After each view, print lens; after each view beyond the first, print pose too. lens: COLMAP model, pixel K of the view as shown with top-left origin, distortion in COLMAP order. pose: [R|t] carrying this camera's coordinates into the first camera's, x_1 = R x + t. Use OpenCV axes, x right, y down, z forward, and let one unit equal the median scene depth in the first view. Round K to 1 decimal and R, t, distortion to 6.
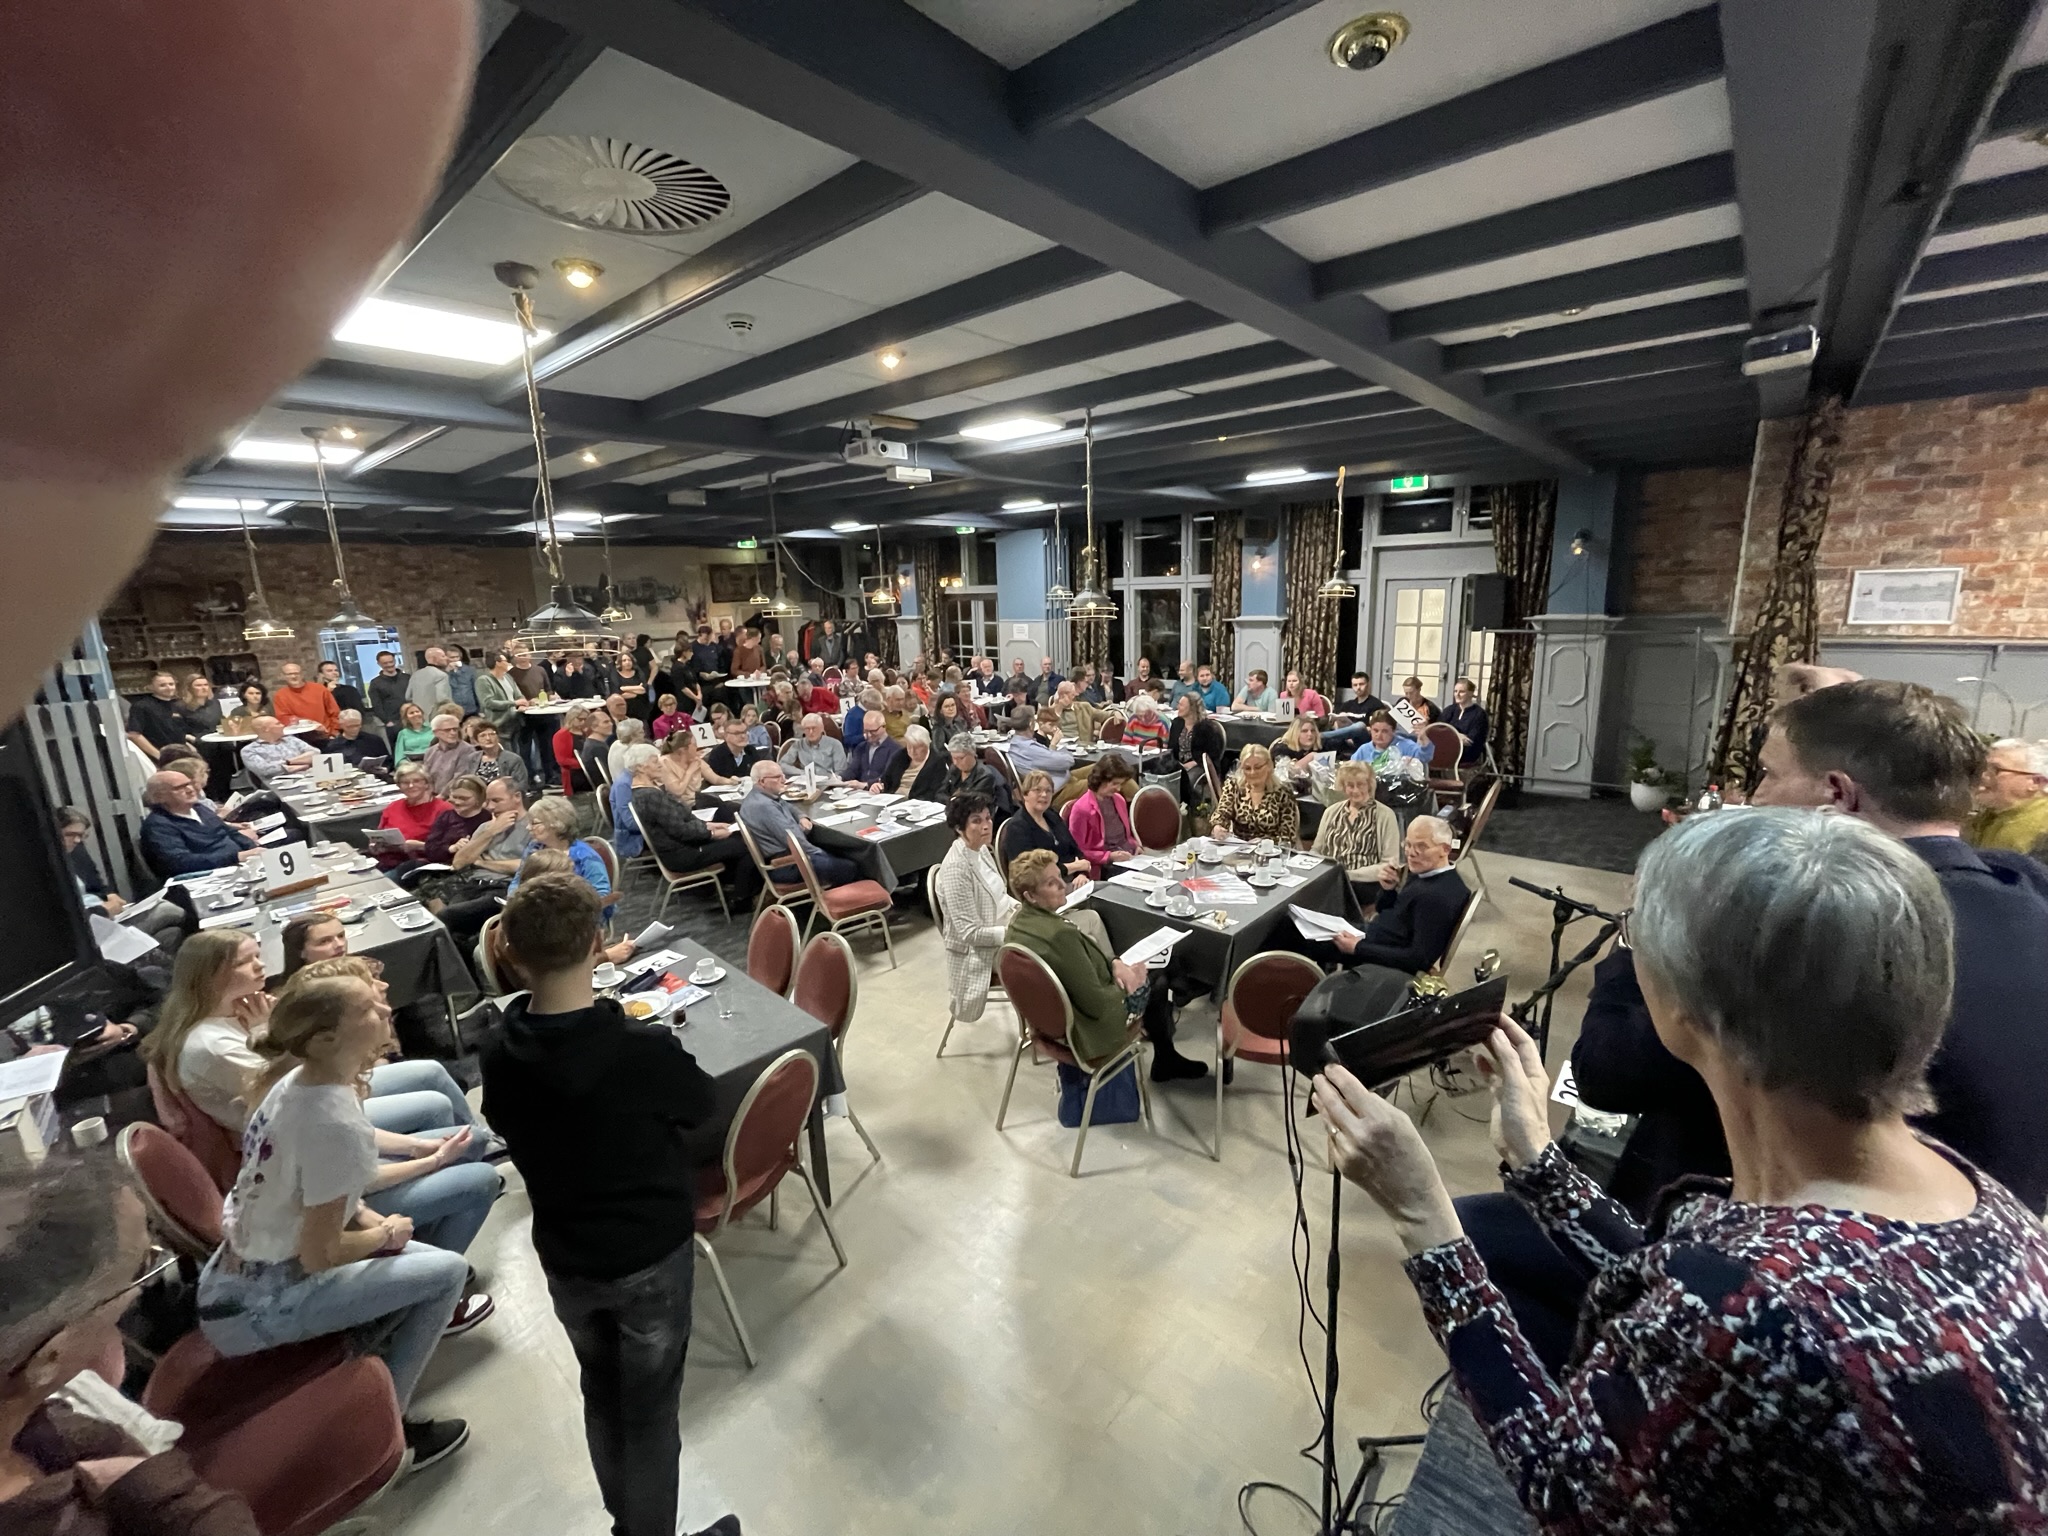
lens RADIAL K [[825.2, 0, 1032.0], [0, 825.2, 774.6], [0, 0, 1]] dist [-0.004238, -0.000607]
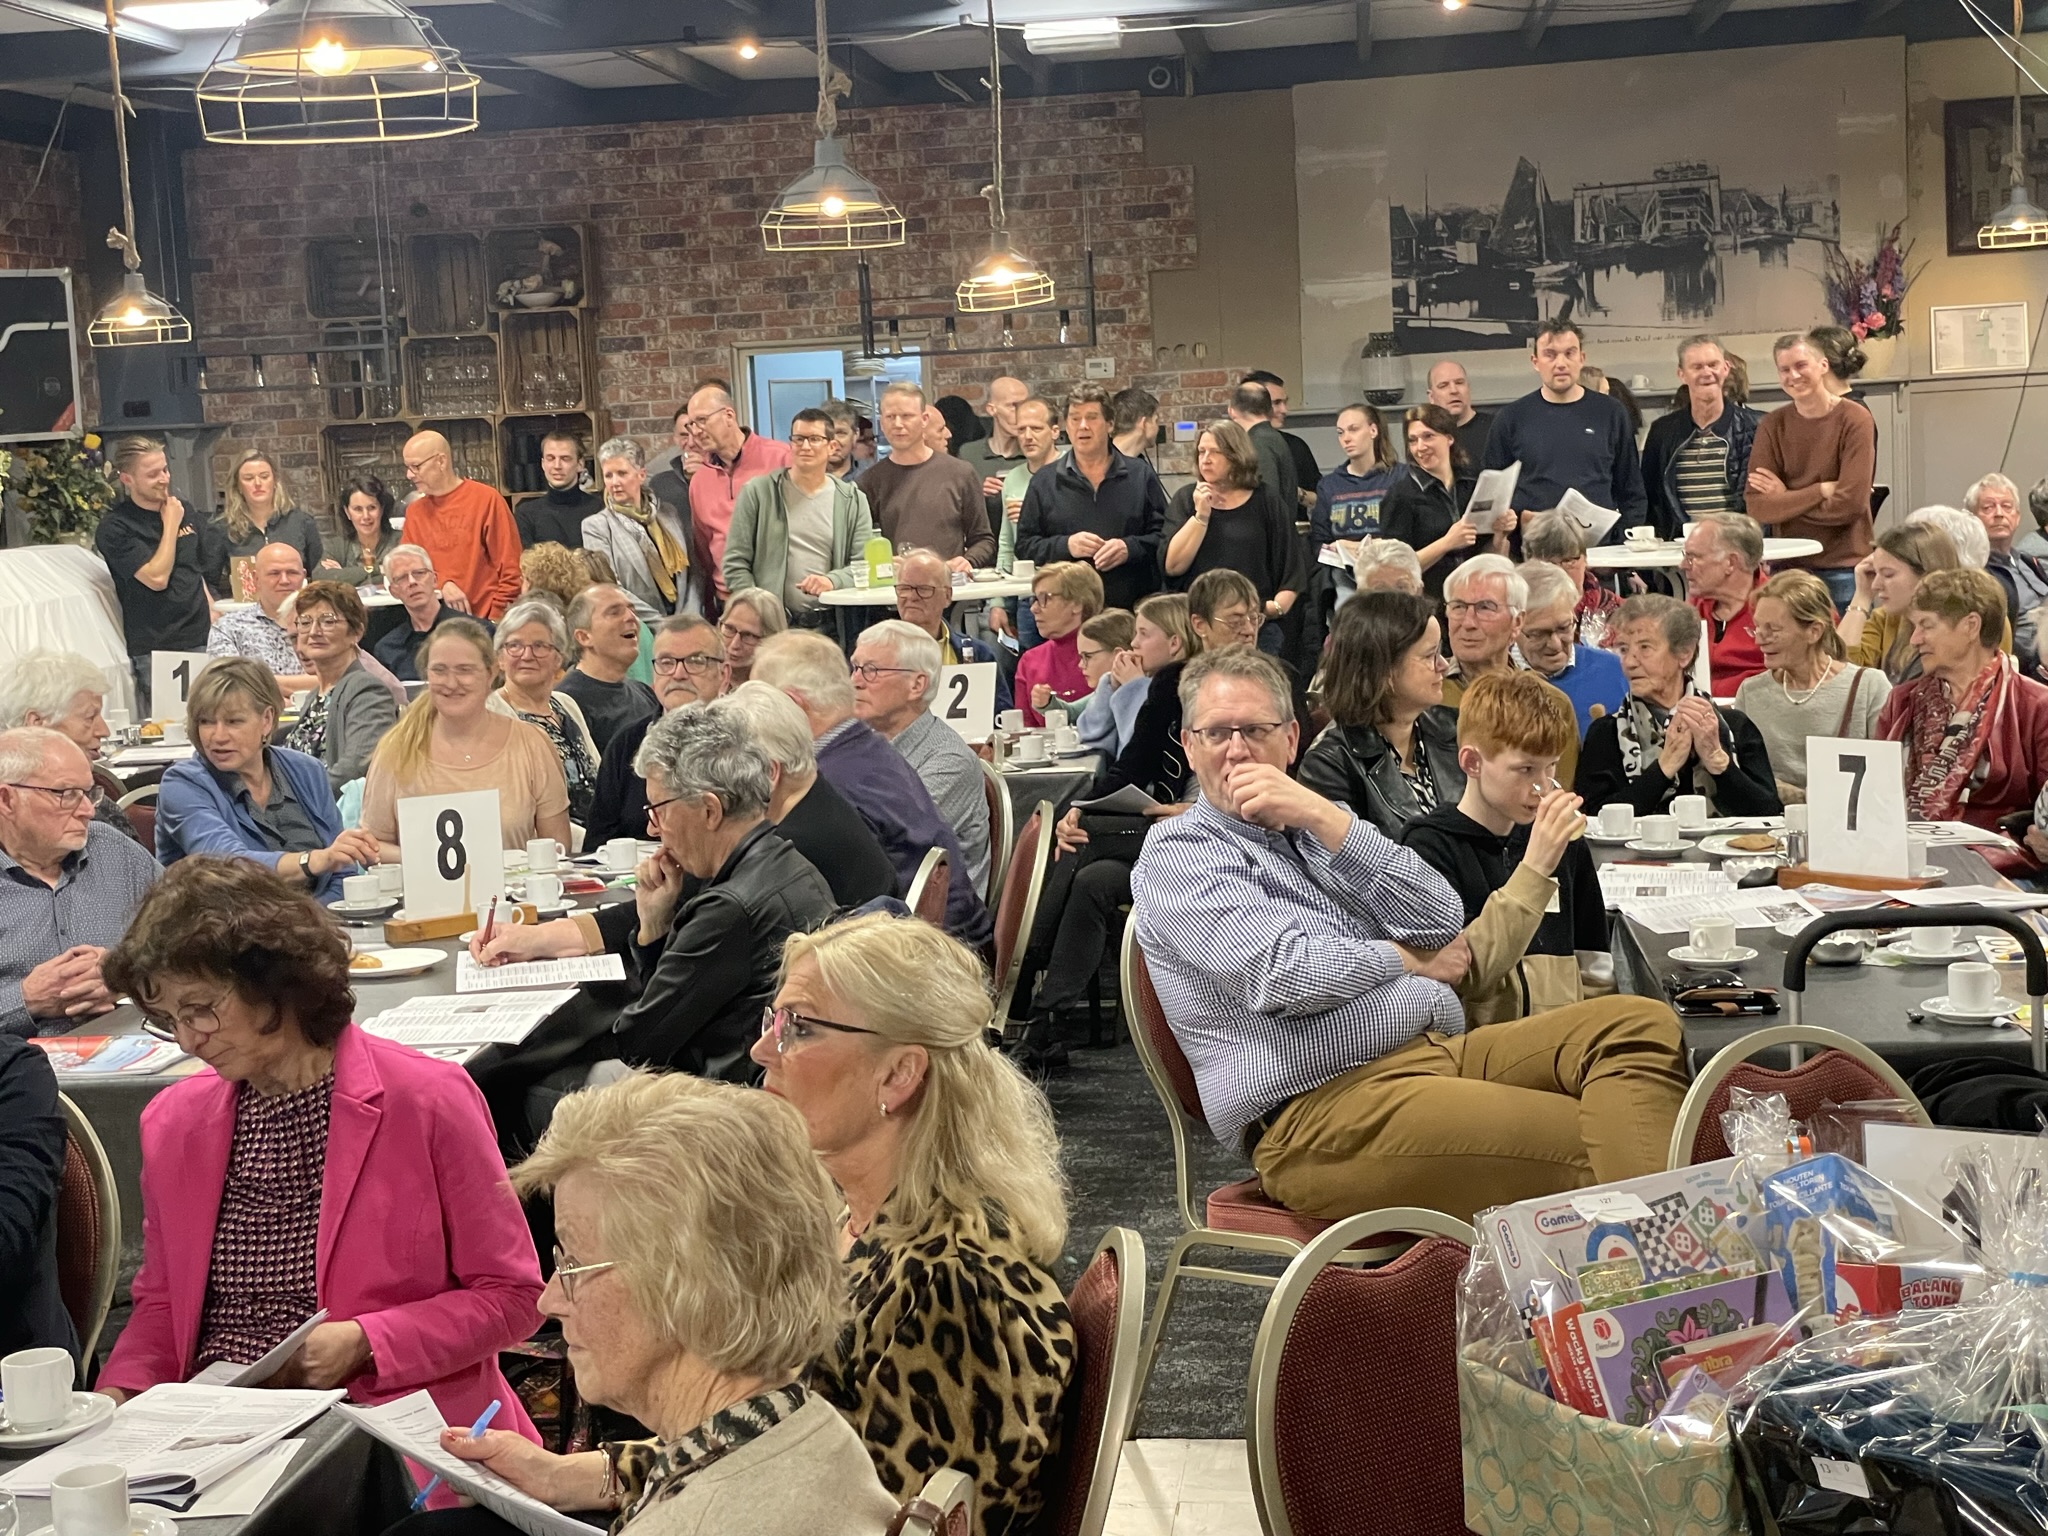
lens RADIAL K [[3091.1, 0, 1015.1], [0, 3091.1, 785.5], [0, 0, 1]] dist [0.097418, 0.000000]
pose [[0.559003, 0.105763, -0.822393, 0.380129], [-0.153014, 0.987955, 0.023047, -0.039216], [0.814925, 0.112954, 0.568453, 0.362940]]
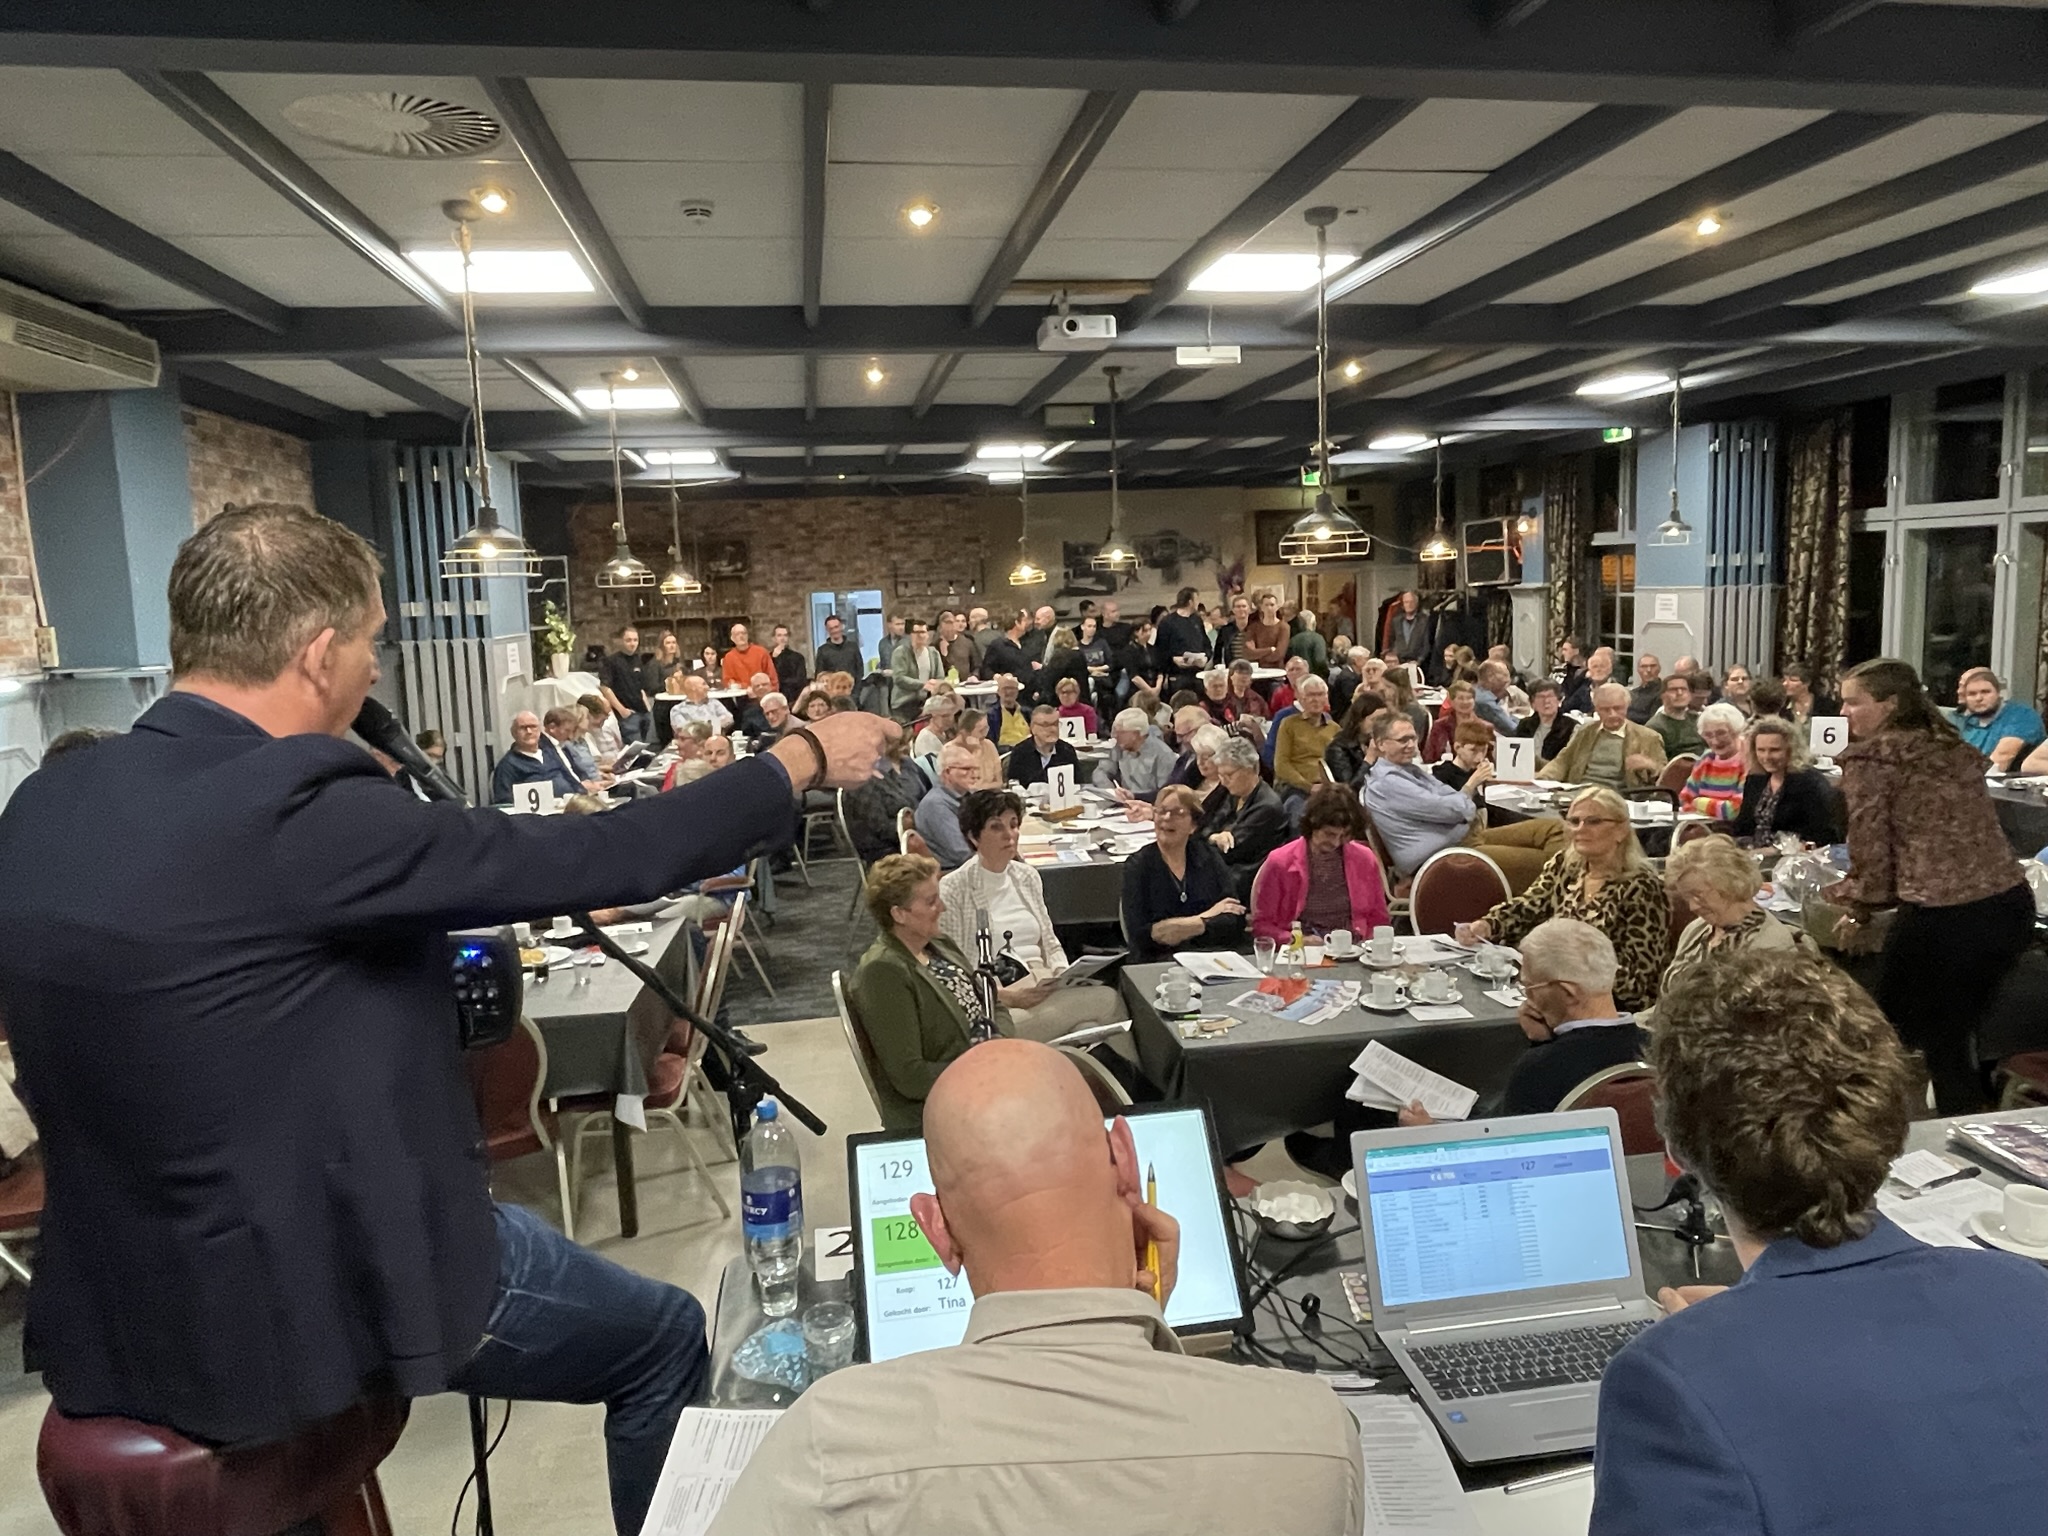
lens RADIAL K [[1302.5, 0, 1033.7], [0, 1302.5, 804.2], [0, 0, 1]] dist [0.004571, -0.014449]
pose [[0.772072, 0.108807, -0.626152, 0.266027], [-0.129924, 0.991450, 0.012084, 0.005846], [0.622113, 0.072022, 0.779607, 0.056247]]
